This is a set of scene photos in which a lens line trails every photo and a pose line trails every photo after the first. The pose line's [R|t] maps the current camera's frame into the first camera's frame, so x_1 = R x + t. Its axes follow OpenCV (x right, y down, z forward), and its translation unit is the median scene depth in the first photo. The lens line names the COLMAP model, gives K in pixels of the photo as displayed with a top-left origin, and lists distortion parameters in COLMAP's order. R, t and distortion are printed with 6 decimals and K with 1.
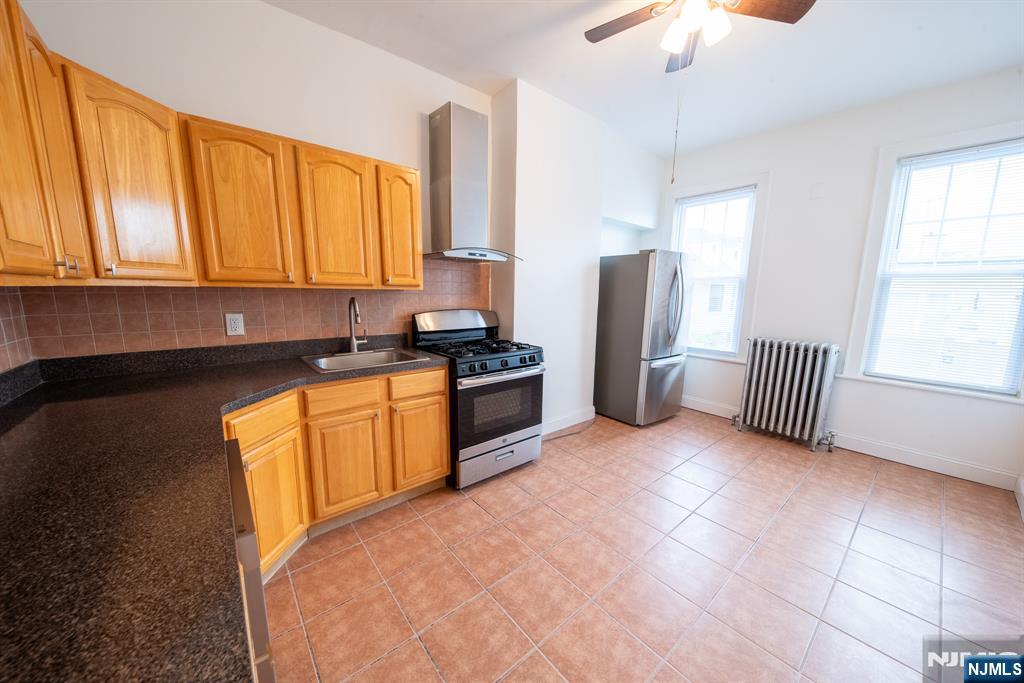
lens RADIAL K [[362.8, 0, 515.0], [0, 362.8, 349.8], [0, 0, 1]] dist [0.012715, -0.009059]
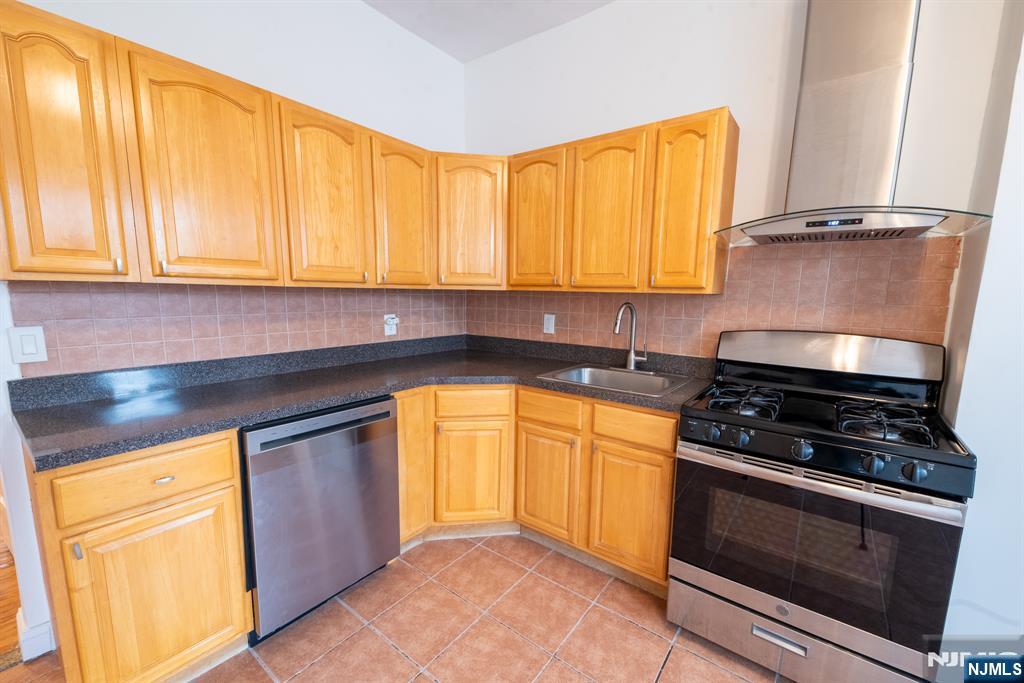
lens RADIAL K [[418.0, 0, 509.6], [0, 418.0, 350.4], [0, 0, 1]] dist [0.001407, 0.000158]
pose [[0.204529, 0.128111, -0.970441, 0.471924], [-0.171447, 0.980762, 0.093339, -0.088528], [0.963729, 0.147289, 0.222558, 0.598441]]
